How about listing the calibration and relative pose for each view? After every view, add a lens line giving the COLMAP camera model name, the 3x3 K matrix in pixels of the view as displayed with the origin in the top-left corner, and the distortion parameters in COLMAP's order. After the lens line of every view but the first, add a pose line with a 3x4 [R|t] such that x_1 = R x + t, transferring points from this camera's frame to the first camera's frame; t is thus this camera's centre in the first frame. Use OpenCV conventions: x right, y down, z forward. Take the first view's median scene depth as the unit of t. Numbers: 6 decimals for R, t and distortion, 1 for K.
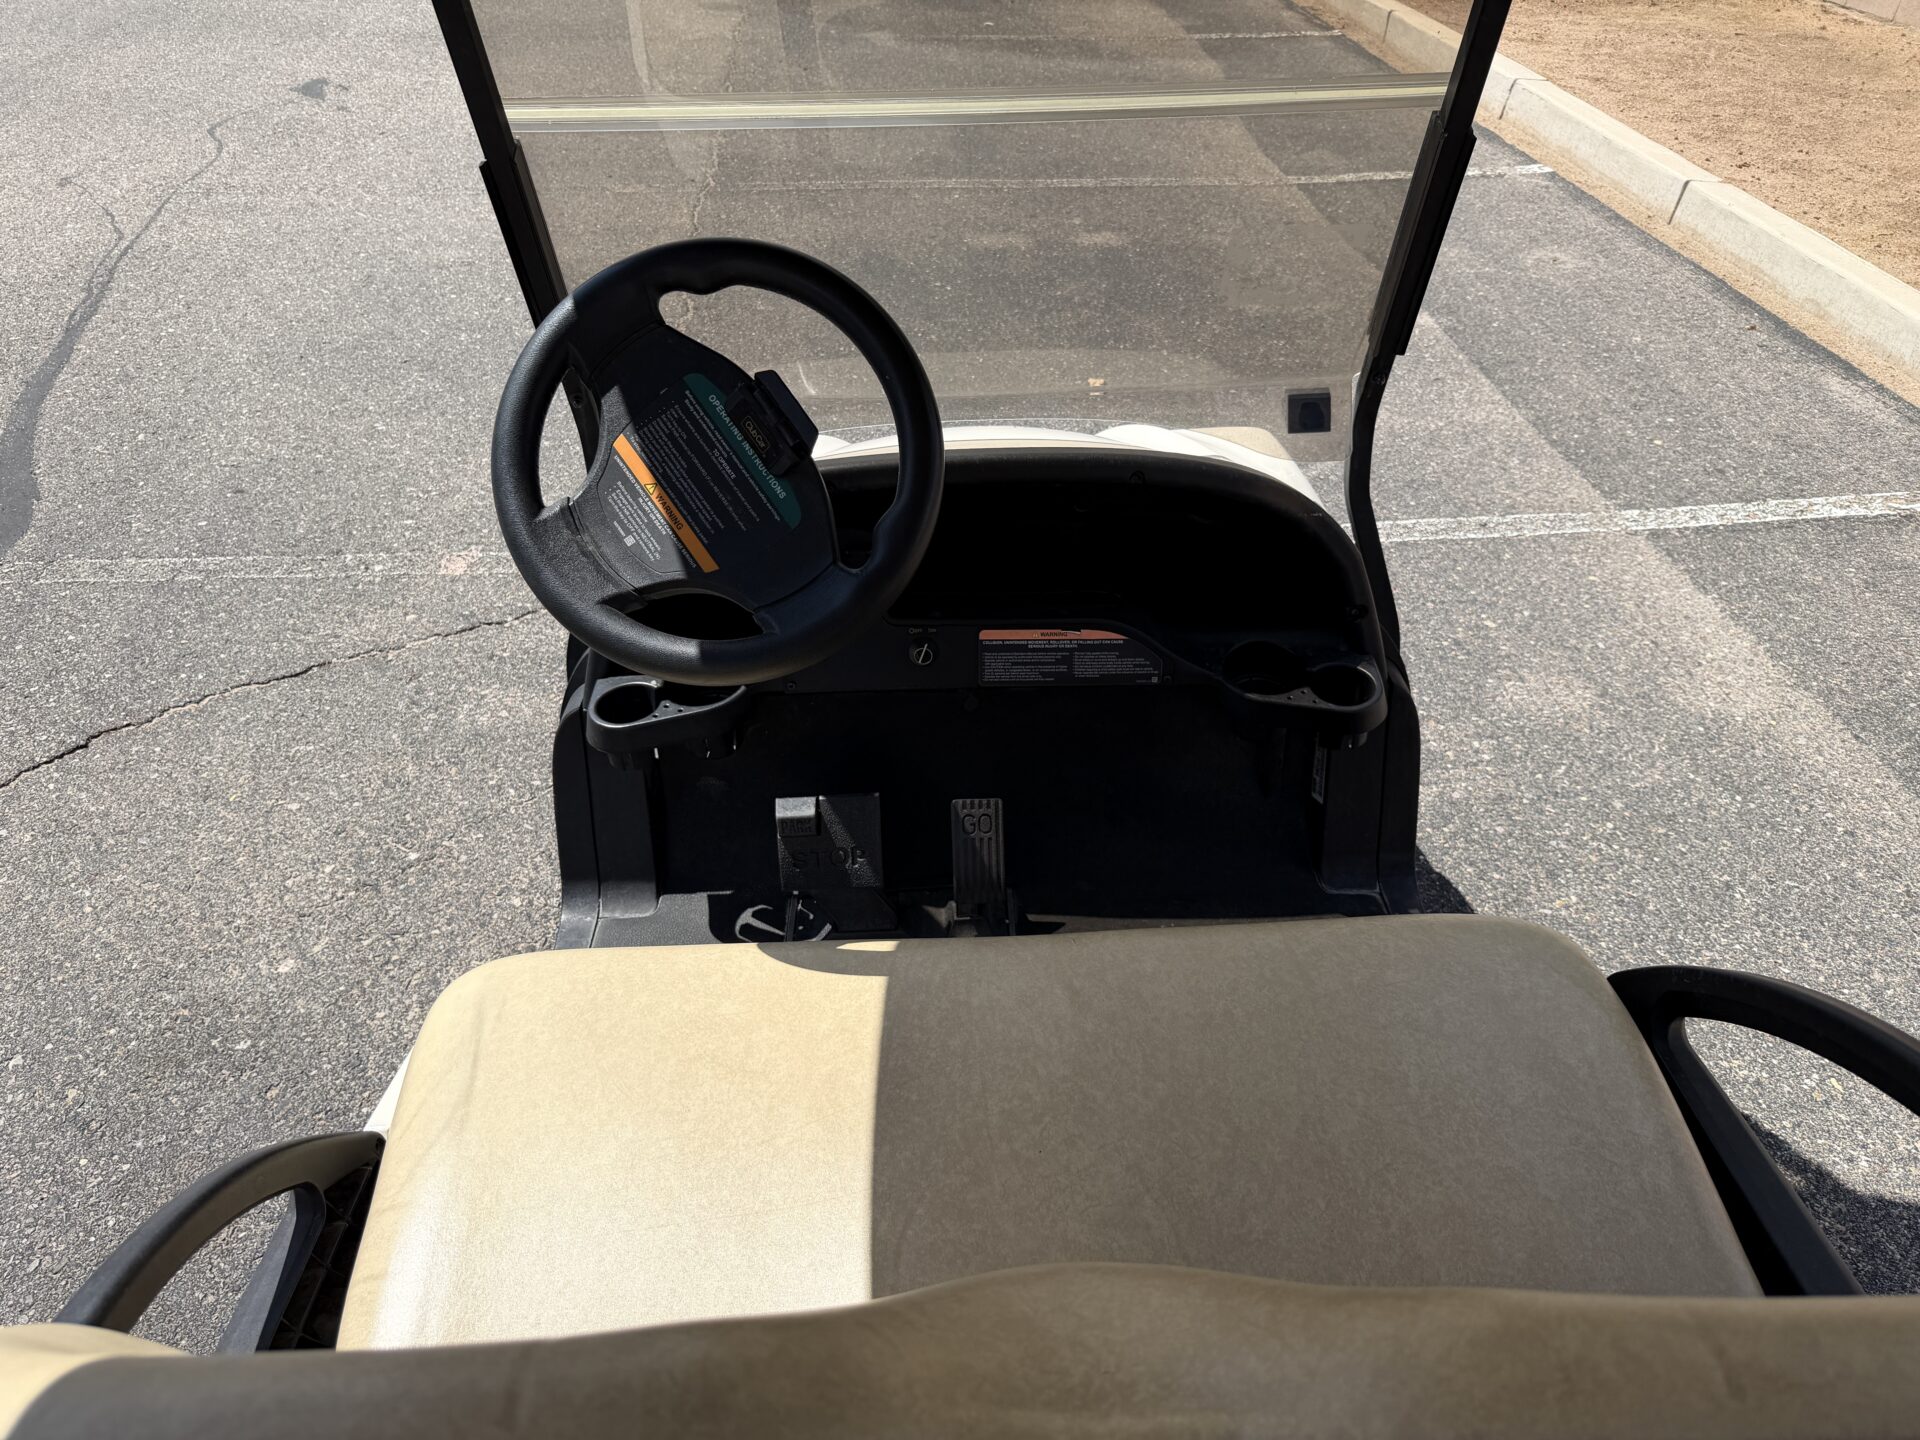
lens RADIAL K [[1361.1, 0, 980.1], [0, 1361.1, 736.4], [0, 0, 1]] dist [0.012119, -0.027029]
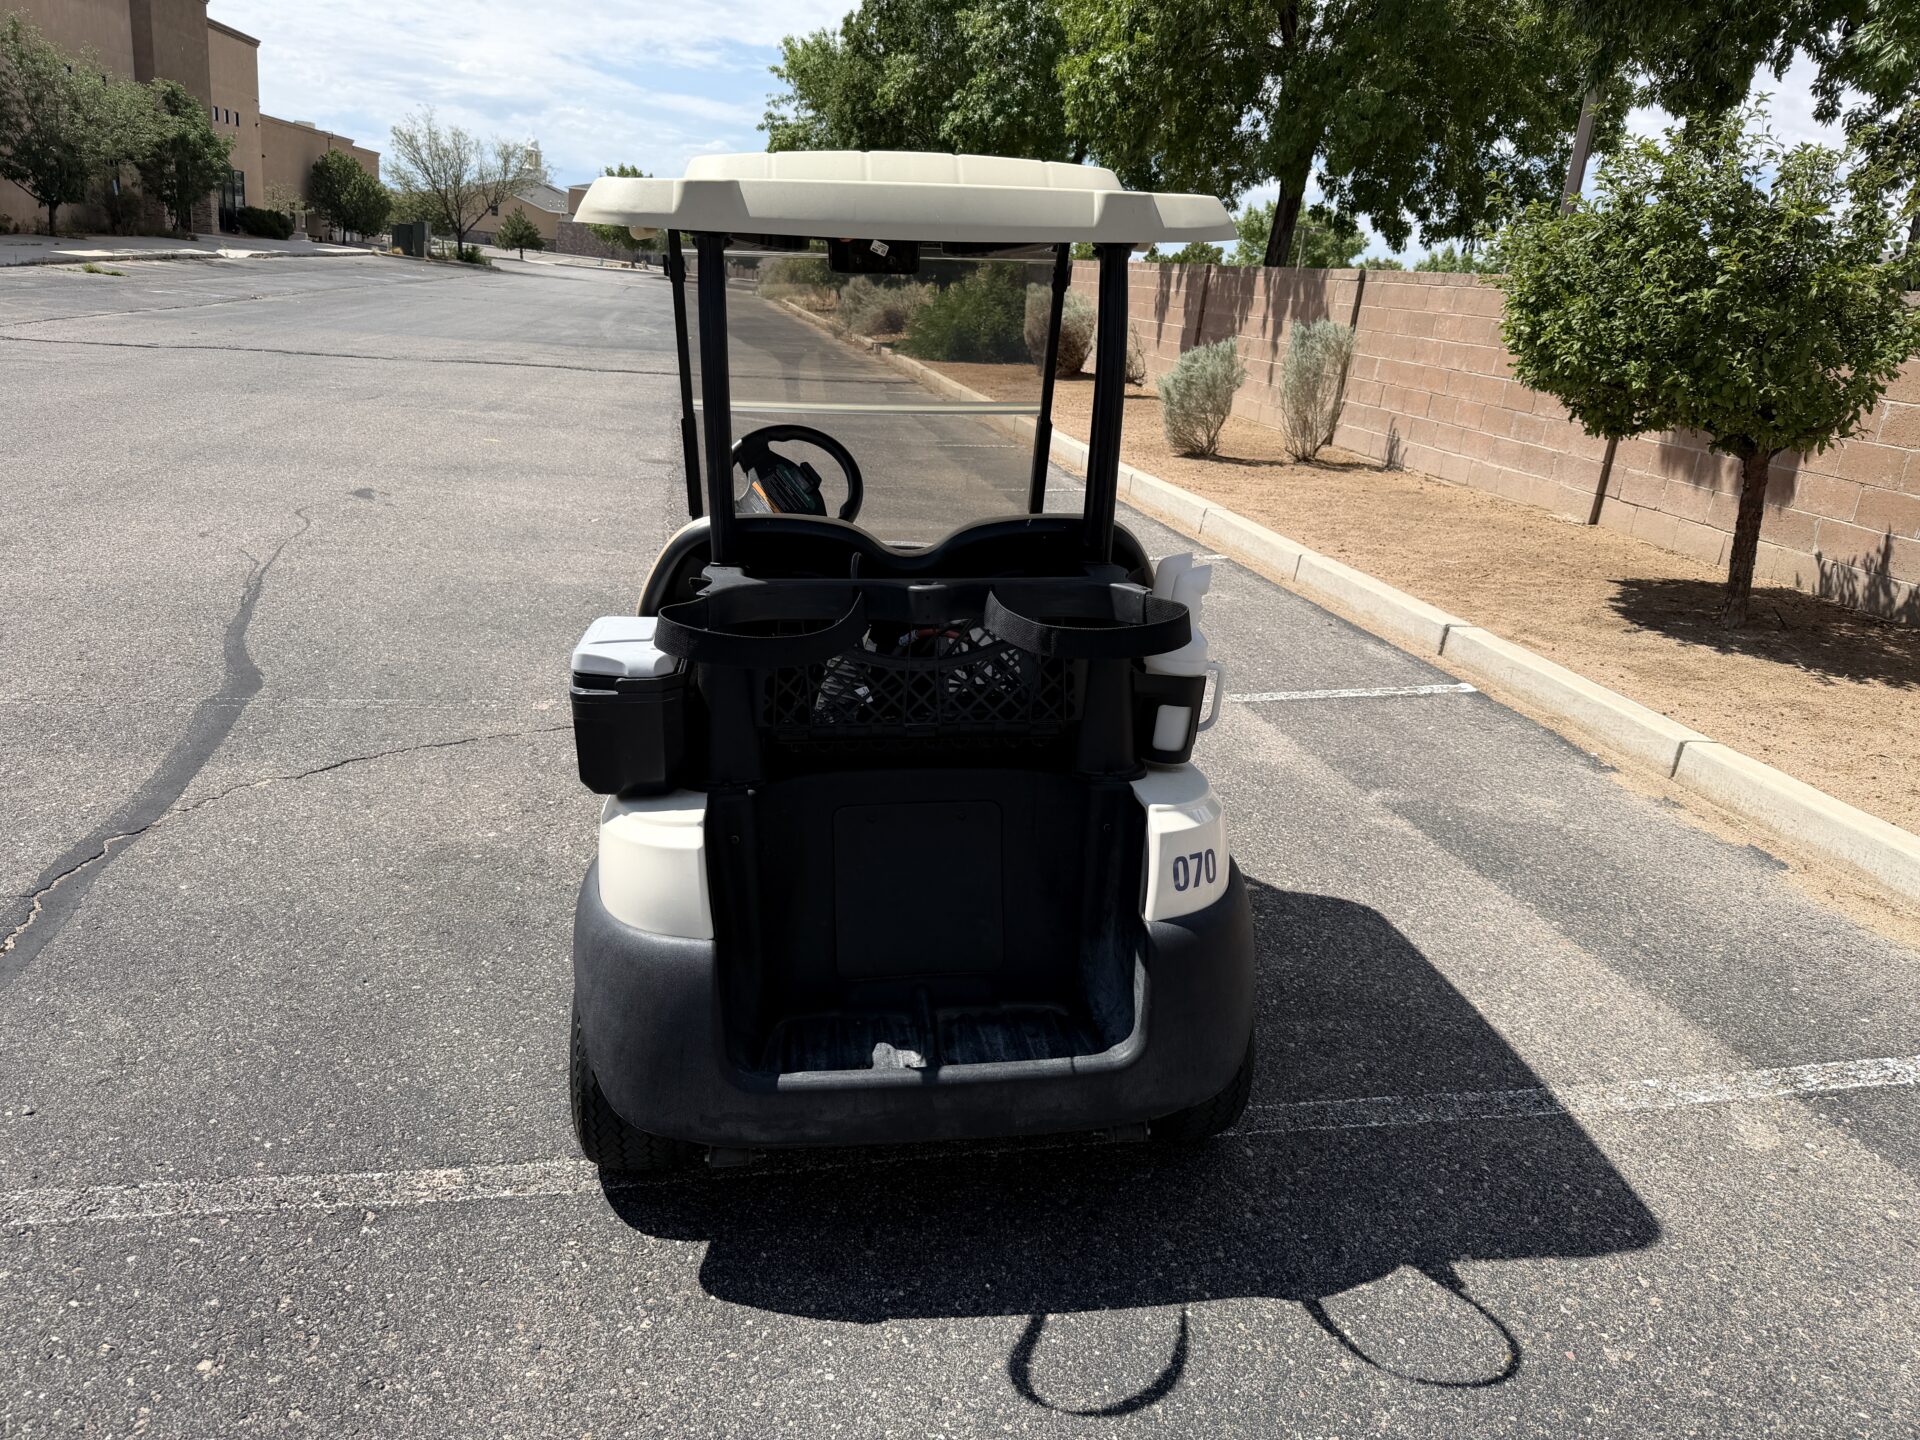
lens RADIAL K [[1361.1, 0, 950.5], [0, 1361.1, 723.2], [0, 0, 1]] dist [0.012119, -0.027029]
pose [[0.995640, 0.008078, 0.092933, -0.029864], [0.023049, 0.944049, -0.328999, 0.353174], [-0.090390, 0.329706, 0.939746, -0.465715]]
